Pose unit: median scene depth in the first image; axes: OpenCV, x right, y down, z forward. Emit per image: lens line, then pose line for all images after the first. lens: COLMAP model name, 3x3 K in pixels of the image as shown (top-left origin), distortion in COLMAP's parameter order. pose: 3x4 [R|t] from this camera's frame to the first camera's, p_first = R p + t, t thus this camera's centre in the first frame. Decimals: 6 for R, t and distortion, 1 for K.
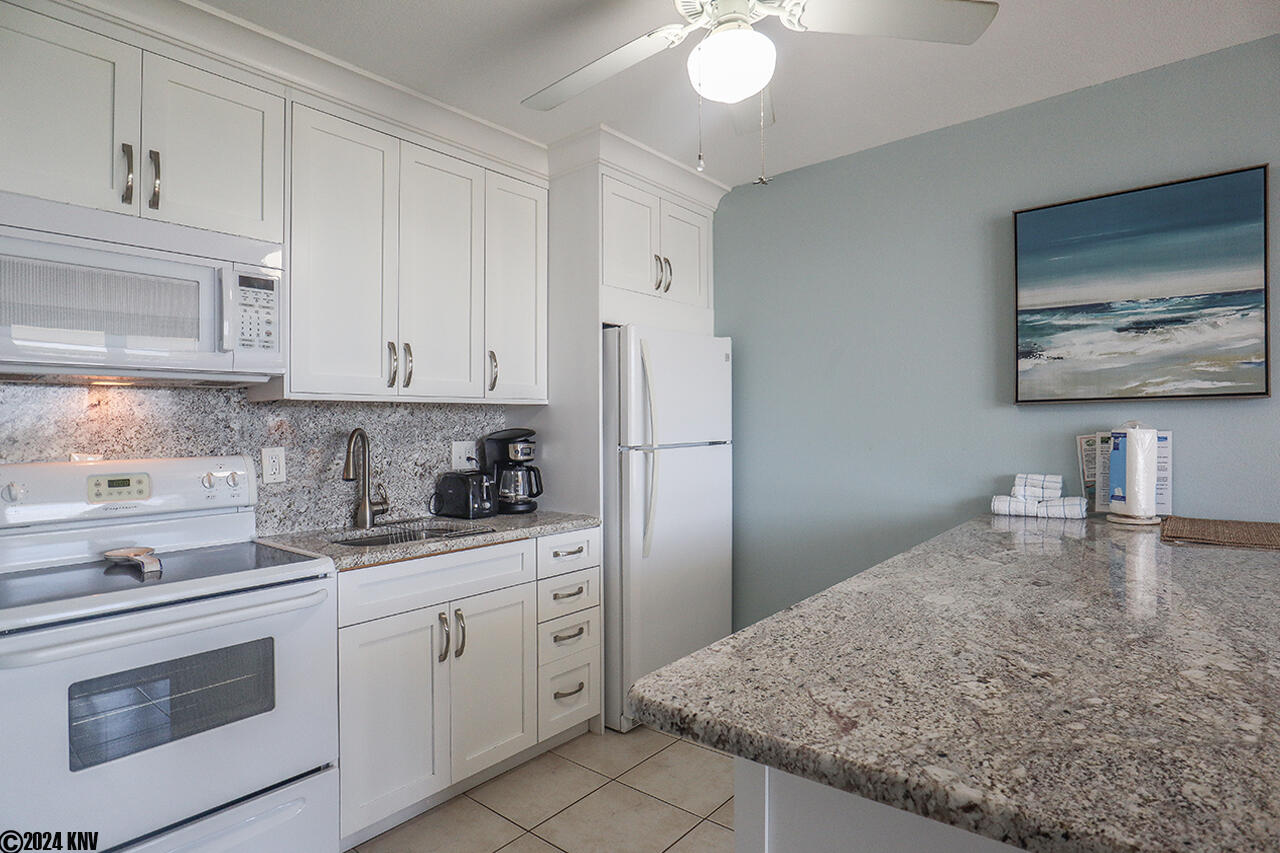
lens RADIAL K [[685.6, 0, 671.0], [0, 685.6, 424.3], [0, 0, 1]] dist [-0.025008, 0.004480]
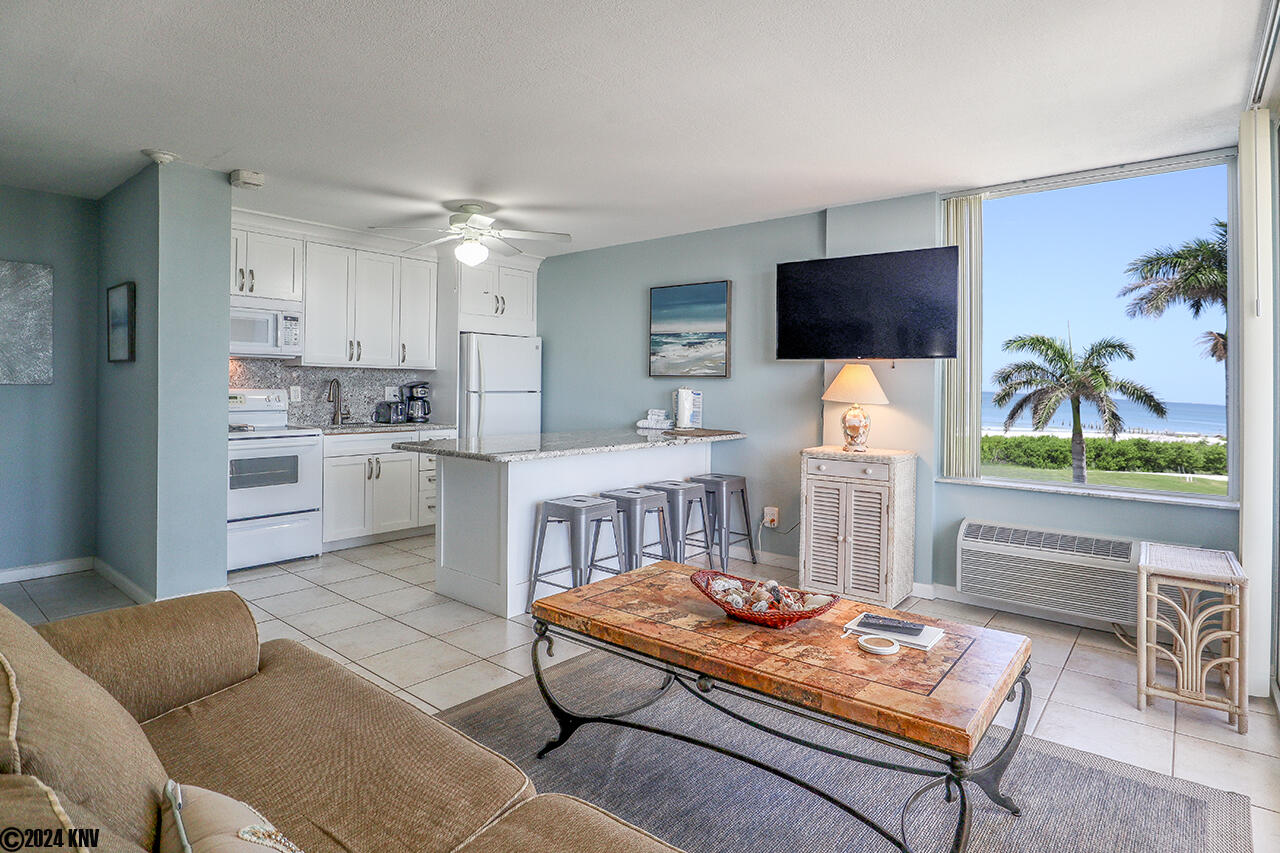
lens RADIAL K [[663.7, 0, 710.8], [0, 663.7, 396.5], [0, 0, 1]] dist [-0.005025, 0.003999]
pose [[0.997474, 0.029104, 0.064804, 0.613626], [-0.030360, 0.999368, 0.018480, -0.013032], [-0.064225, -0.020401, 0.997727, -1.213436]]
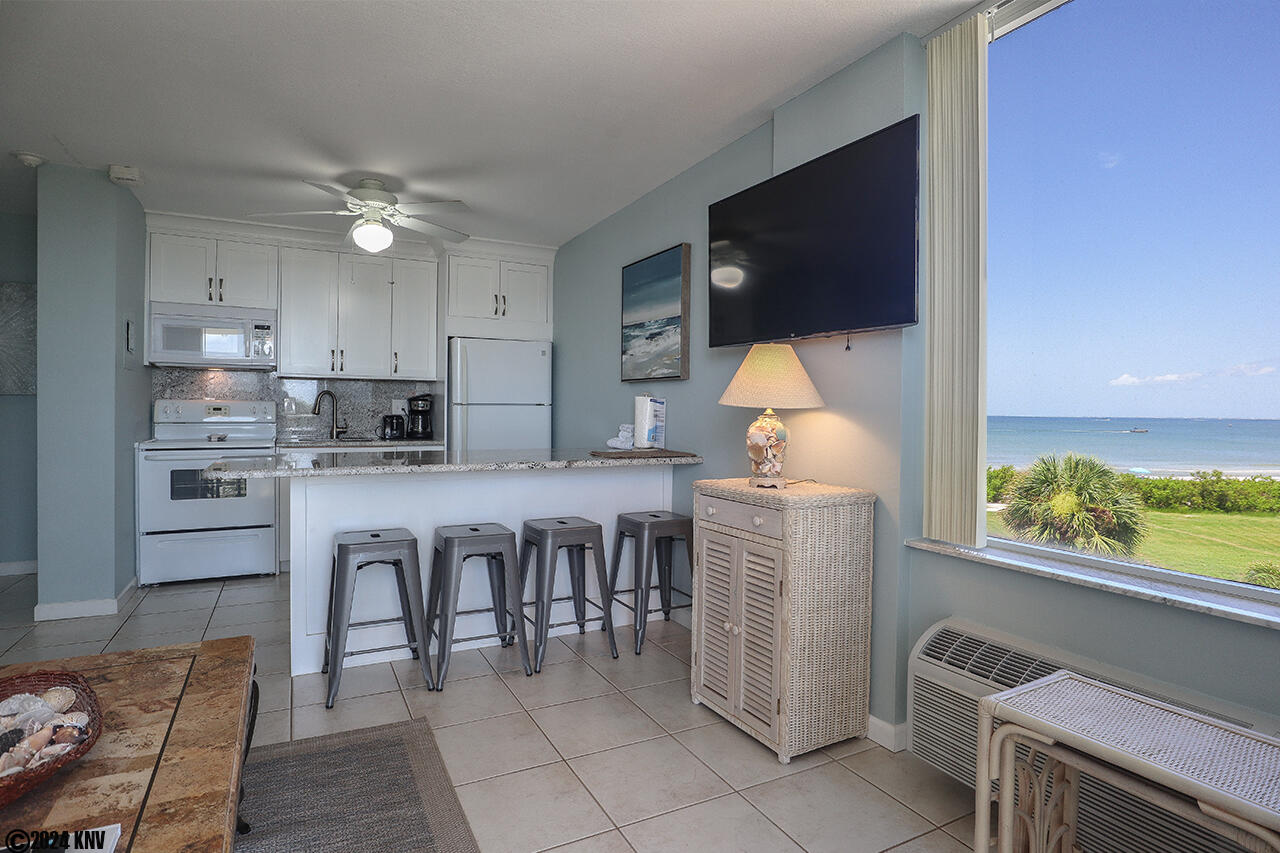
lens RADIAL K [[695.4, 0, 724.7], [0, 695.4, 414.4], [0, 0, 1]] dist [-0.045021, 0.002065]
pose [[0.939785, 0.028638, -0.340565, 1.437987], [-0.026253, 0.999588, 0.011609, 0.024786], [0.340757, -0.001969, 0.940149, -0.560595]]
